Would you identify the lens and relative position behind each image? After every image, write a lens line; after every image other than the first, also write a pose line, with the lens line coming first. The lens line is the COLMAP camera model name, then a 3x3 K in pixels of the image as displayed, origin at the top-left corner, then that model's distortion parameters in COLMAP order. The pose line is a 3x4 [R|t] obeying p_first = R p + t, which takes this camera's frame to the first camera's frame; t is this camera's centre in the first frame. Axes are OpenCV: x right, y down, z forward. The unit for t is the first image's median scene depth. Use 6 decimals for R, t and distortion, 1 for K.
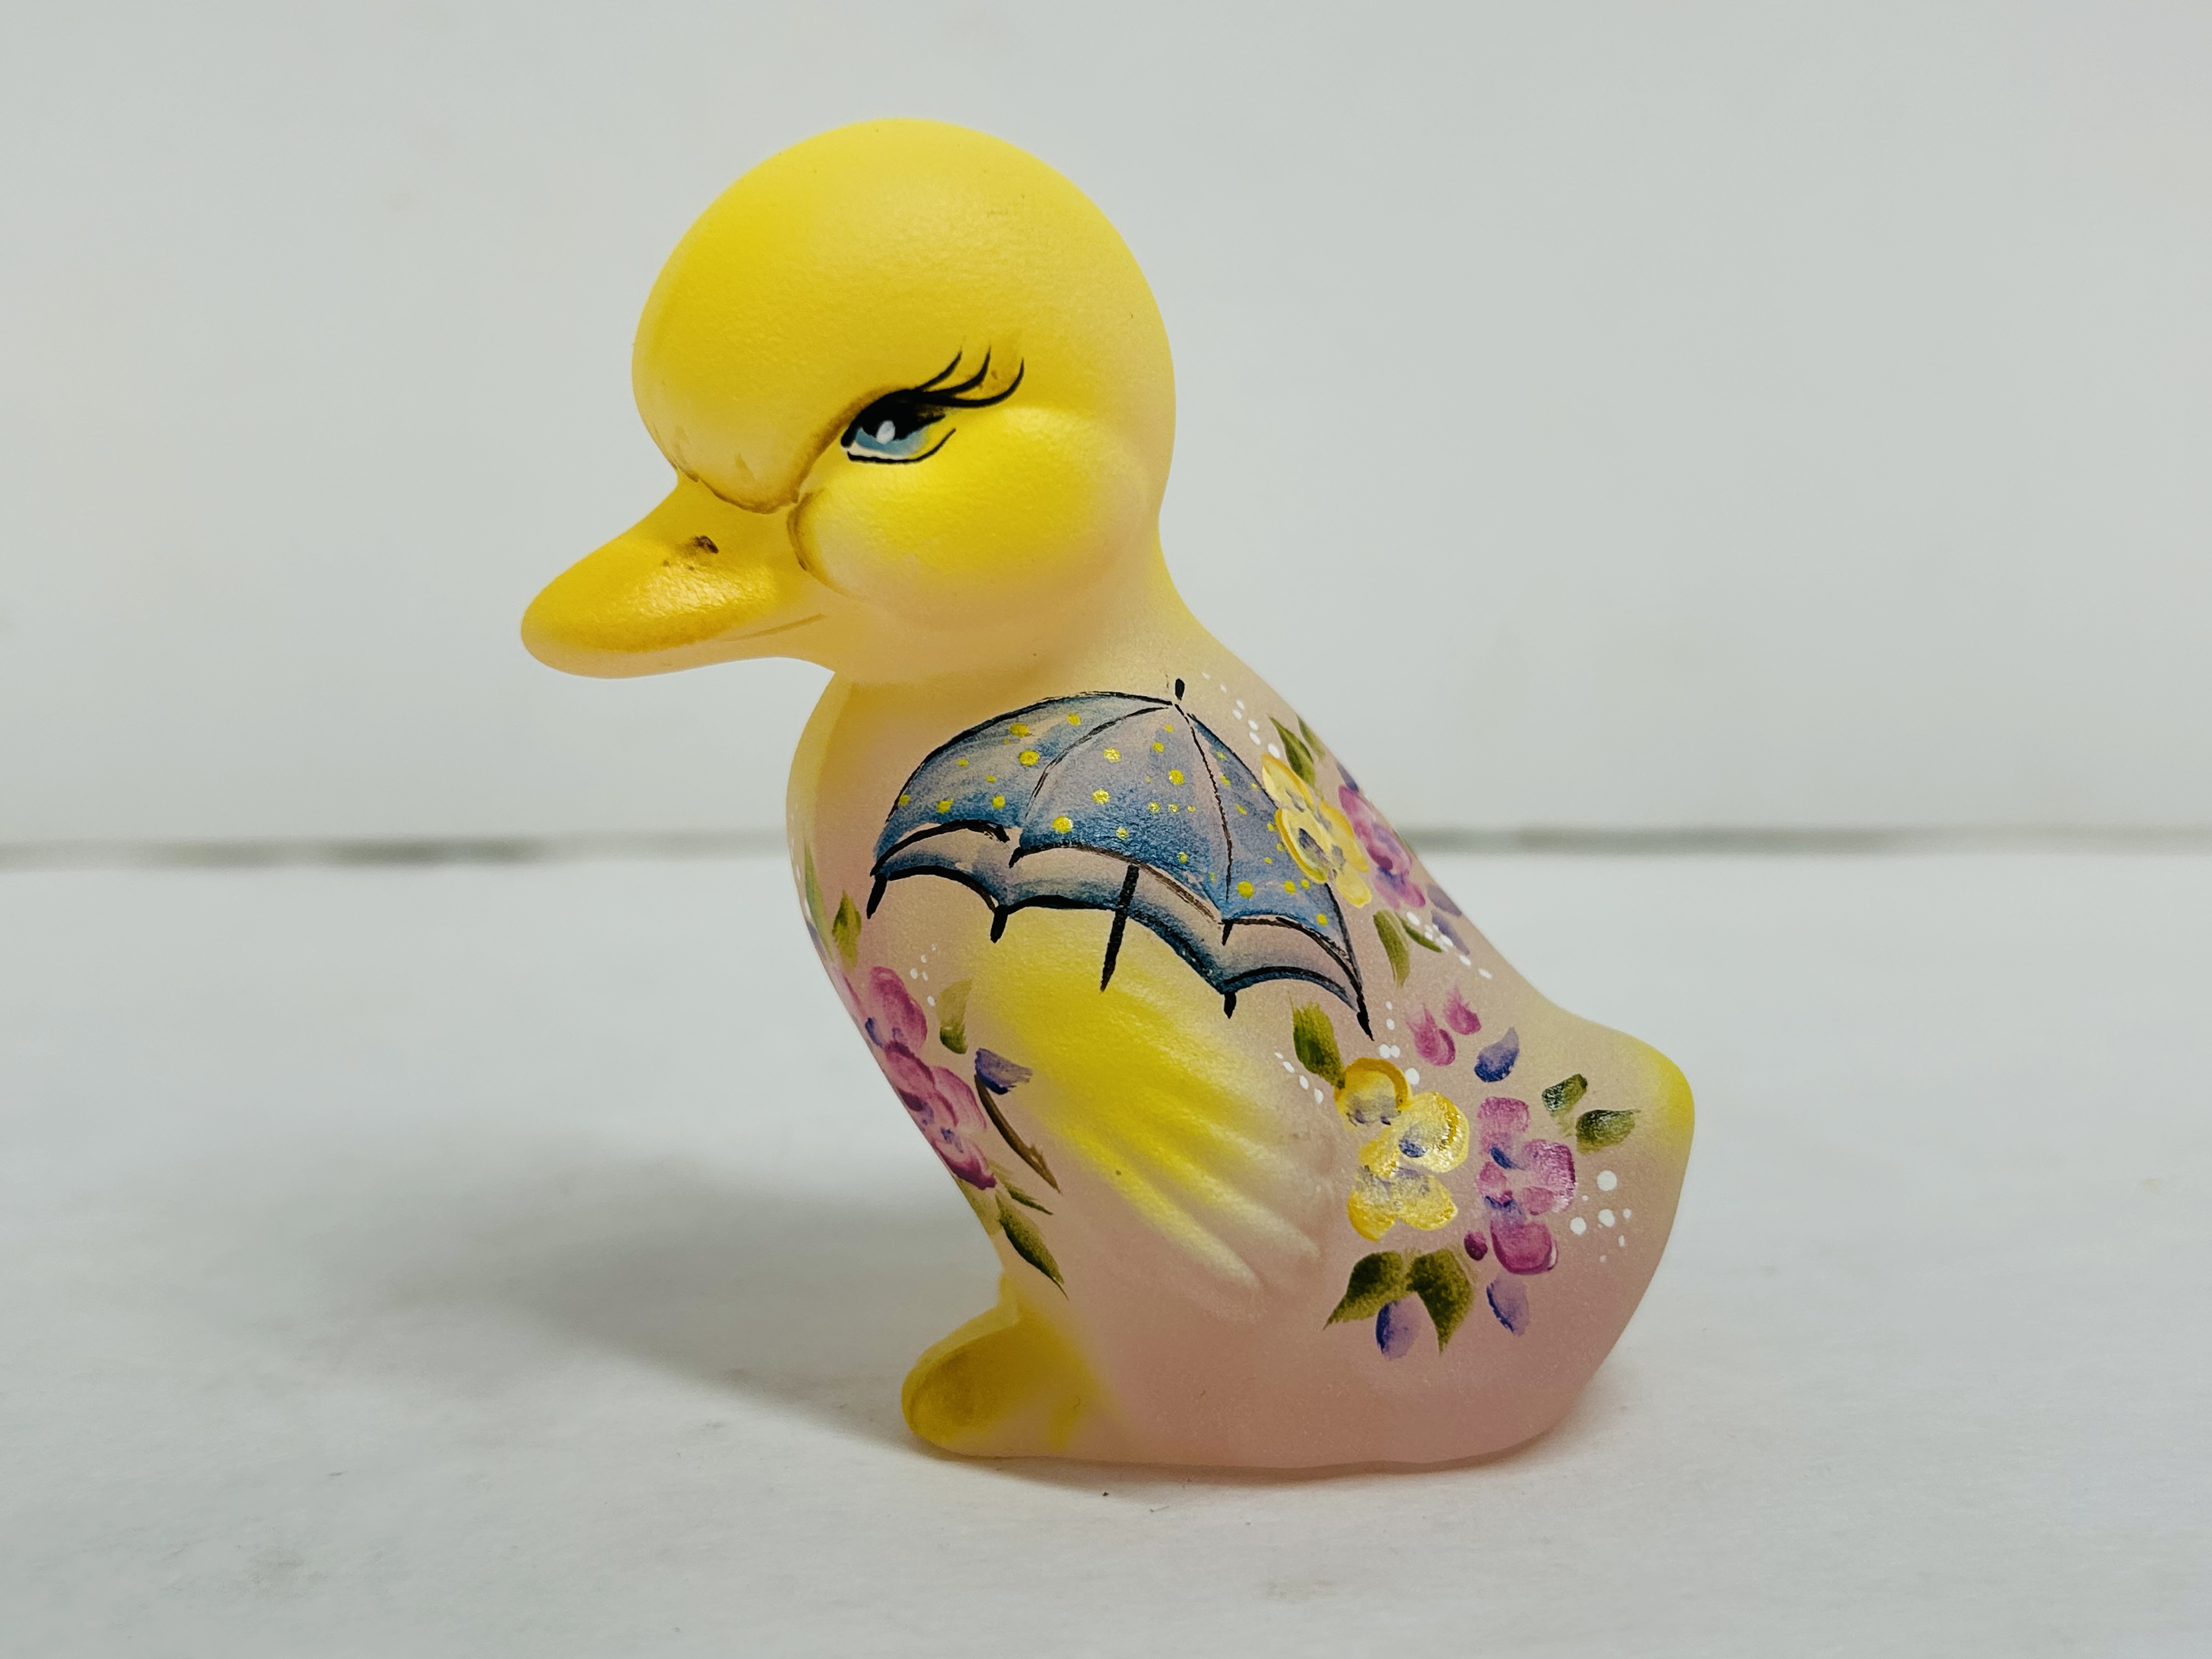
lens RADIAL K [[2360.6, 0, 1110.2], [0, 2360.6, 820.3], [0, 0, 1]] dist [0.152376, 0.000000]
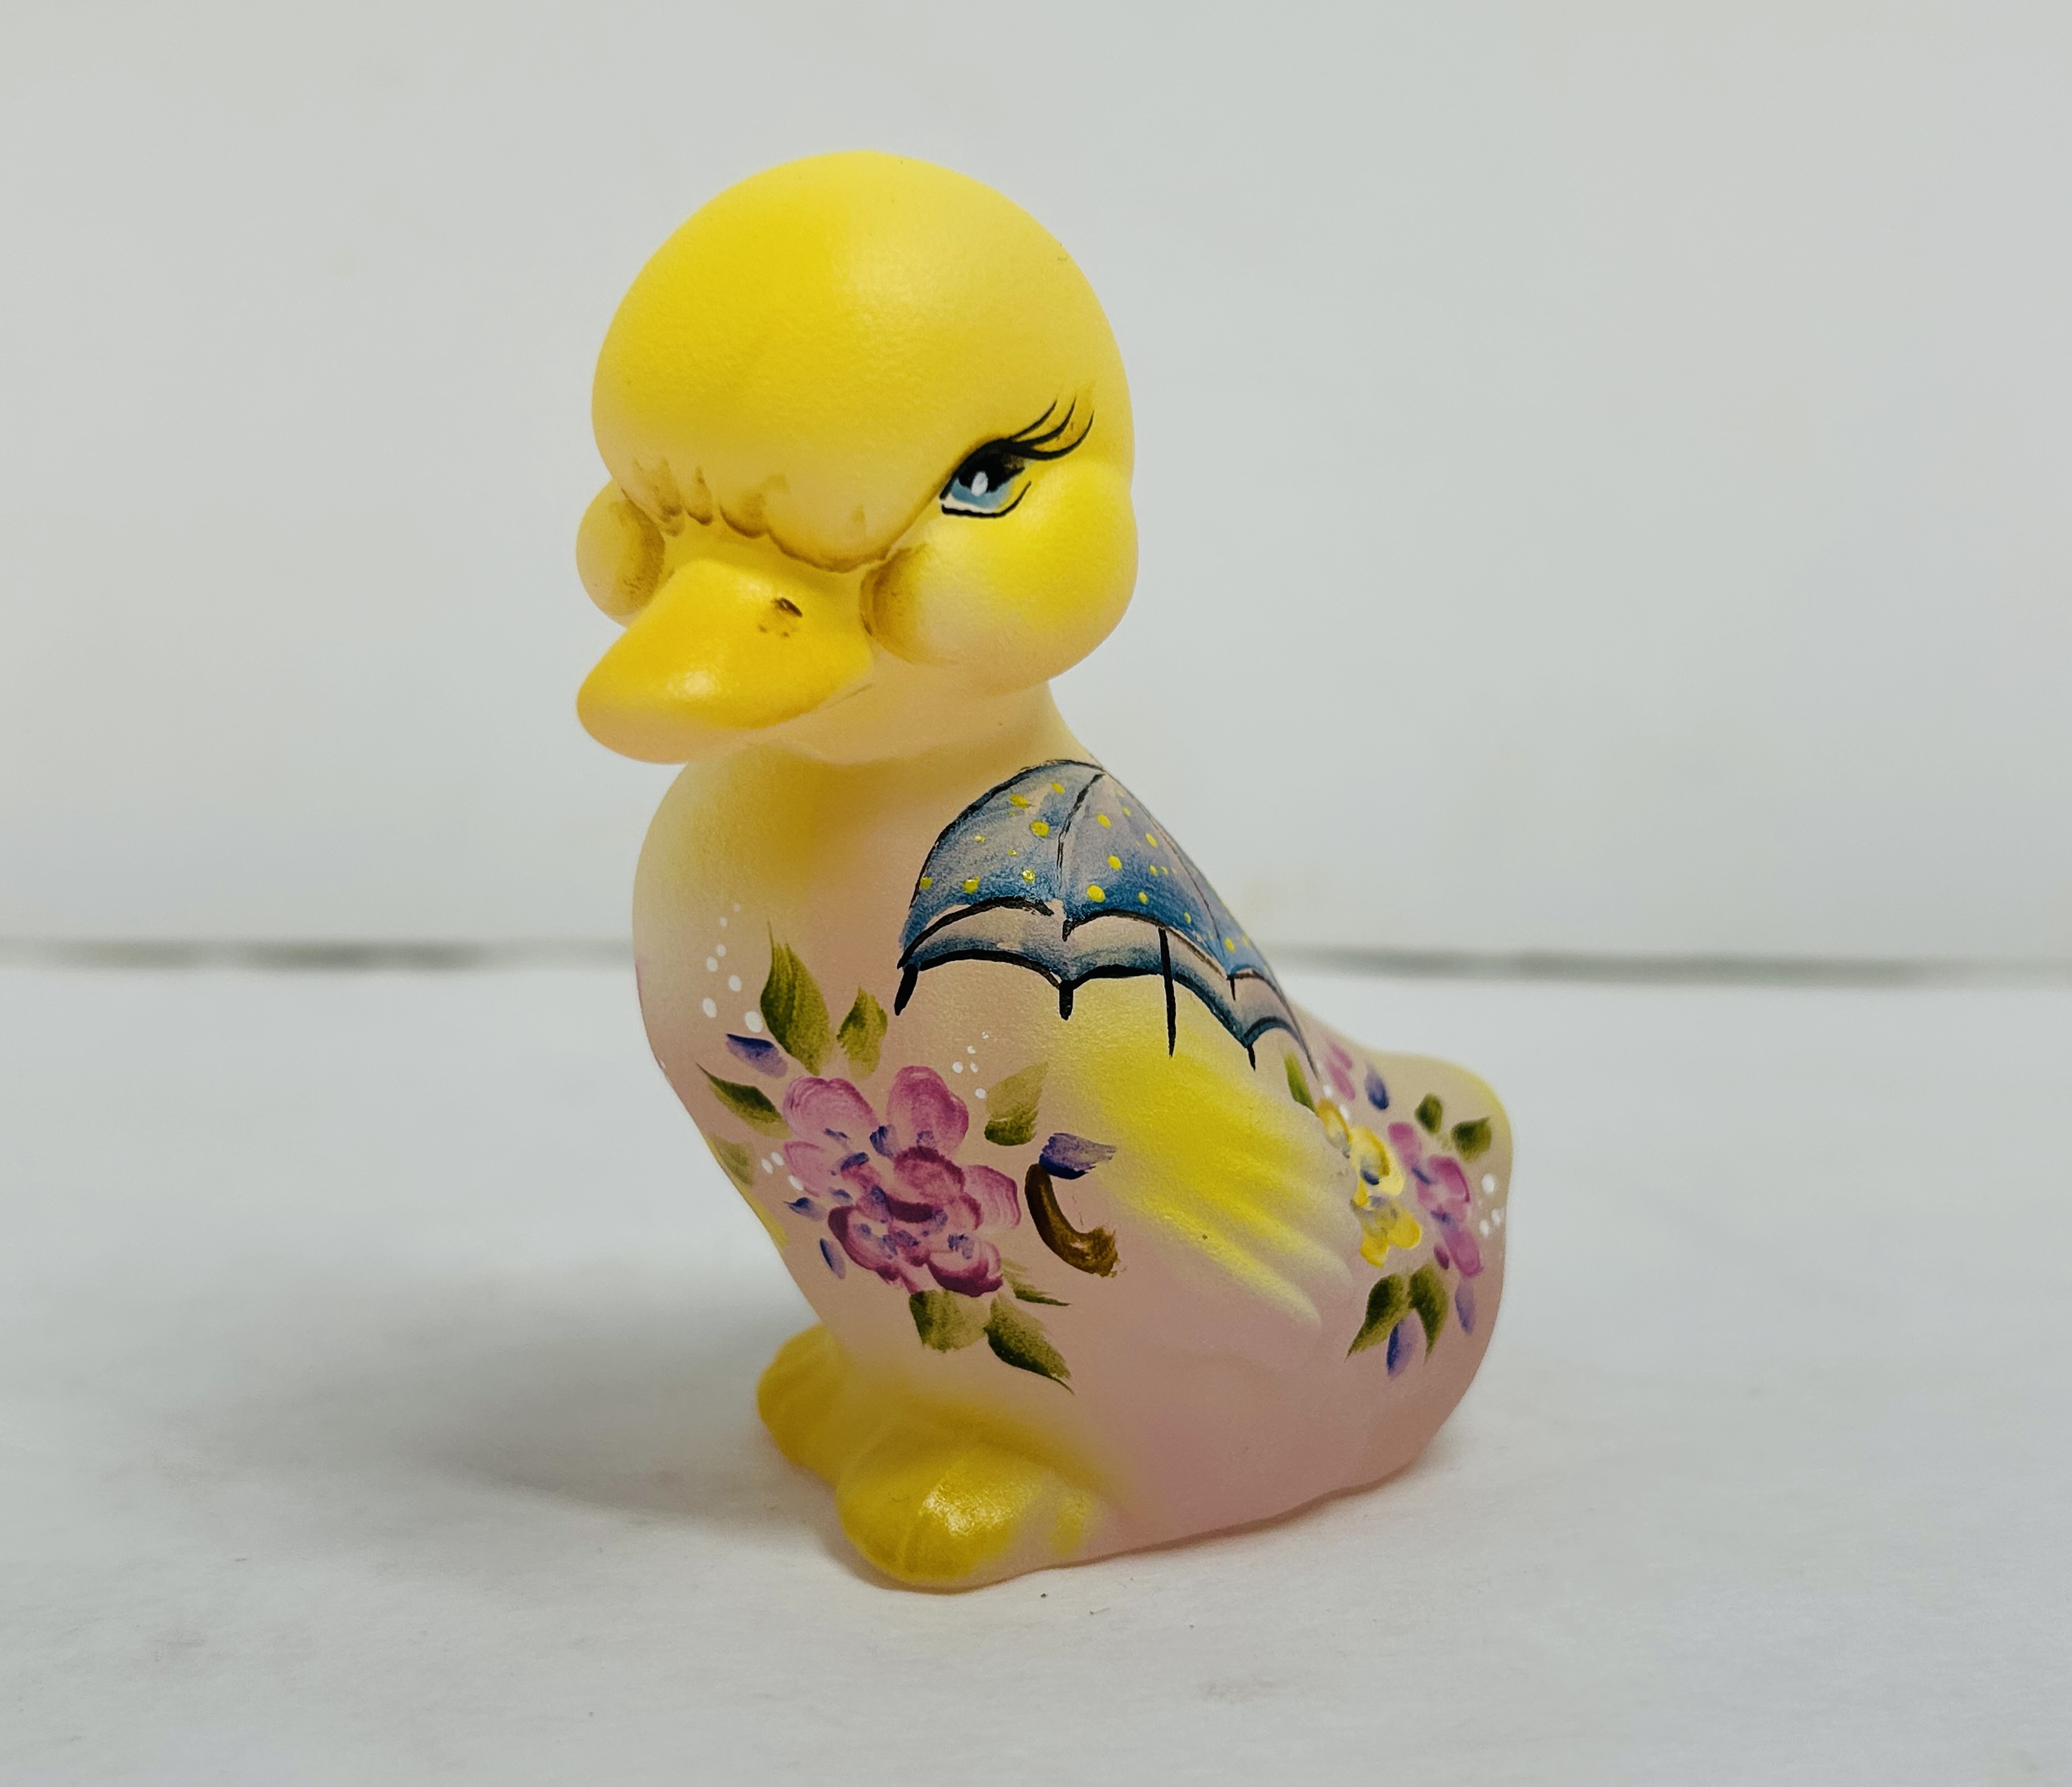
lens RADIAL K [[2543.8, 0, 1038.6], [0, 2543.8, 909.0], [0, 0, 1]] dist [0.135747, 0.000000]
pose [[0.804897, -0.078868, 0.588150, -0.649691], [0.097403, 0.995245, 0.000160, 0.005815], [-0.585366, 0.057159, 0.808752, 0.169458]]
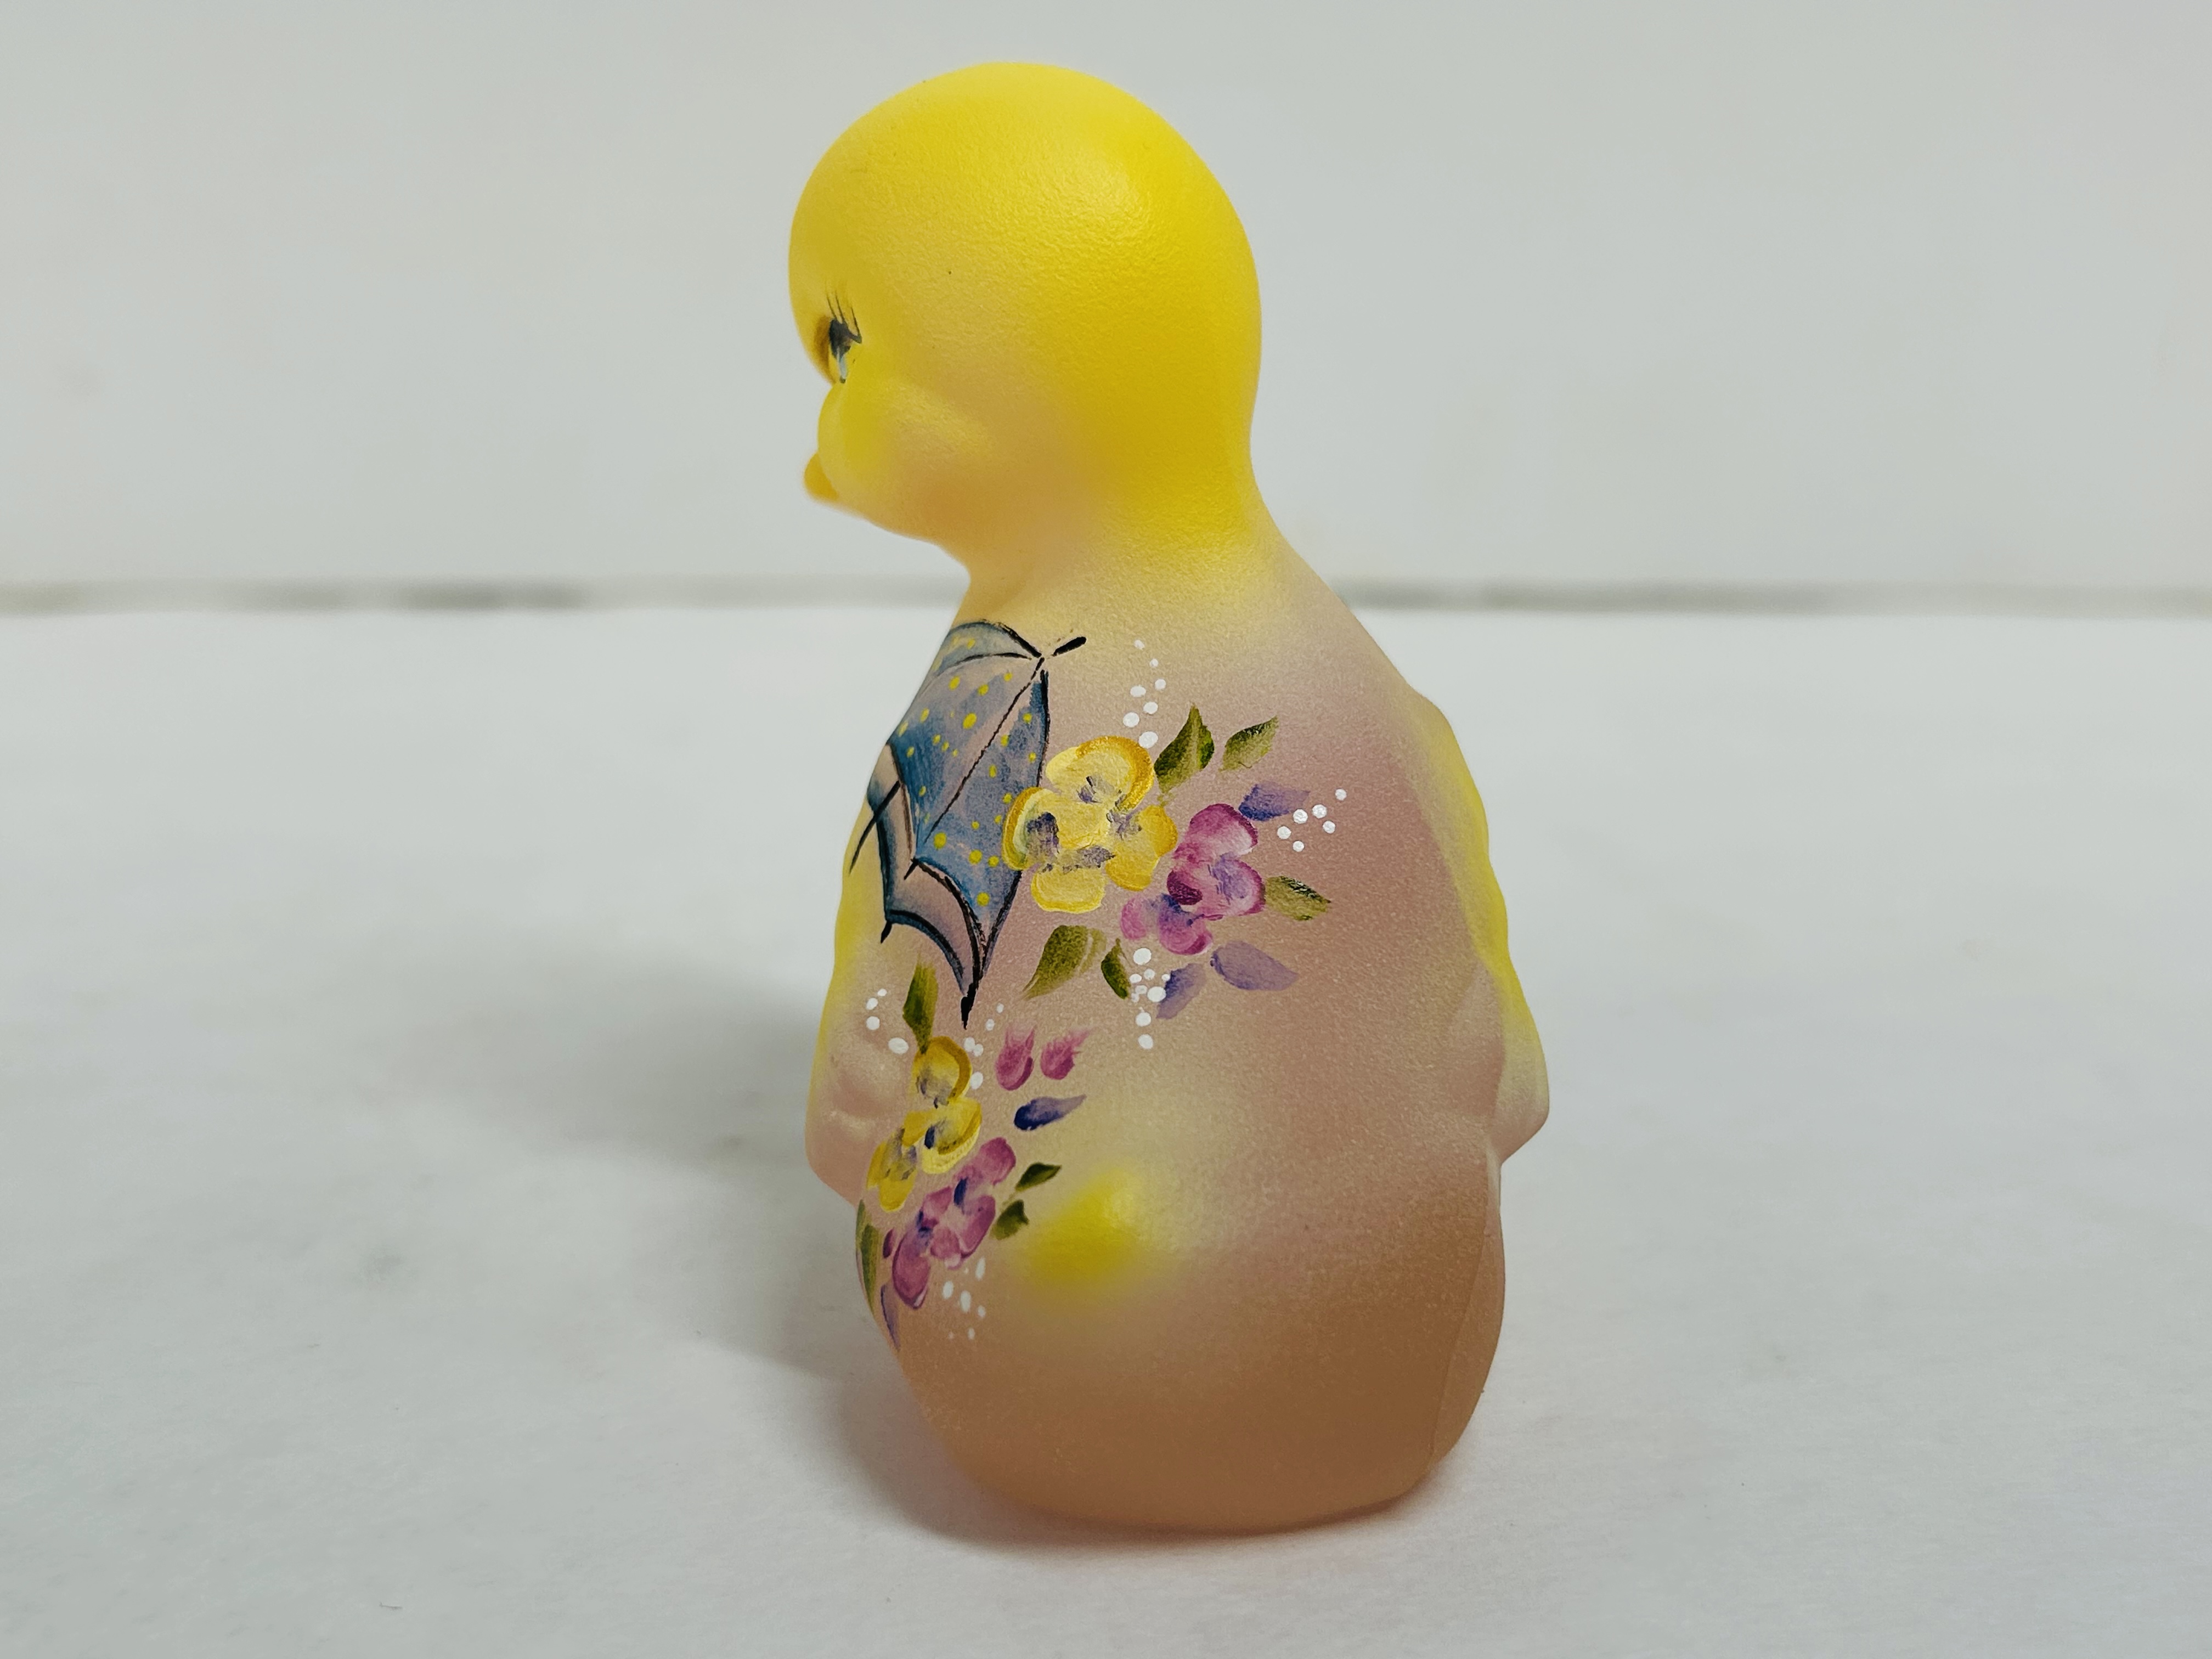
lens RADIAL K [[2360.6, 0, 1113.4], [0, 2360.6, 835.8], [0, 0, 1]] dist [0.152376, 0.000000]
pose [[0.200402, 0.319256, -0.926237, 1.037588], [-0.170177, 0.942387, 0.288003, -0.285652], [0.964821, 0.099908, 0.243186, 0.825985]]
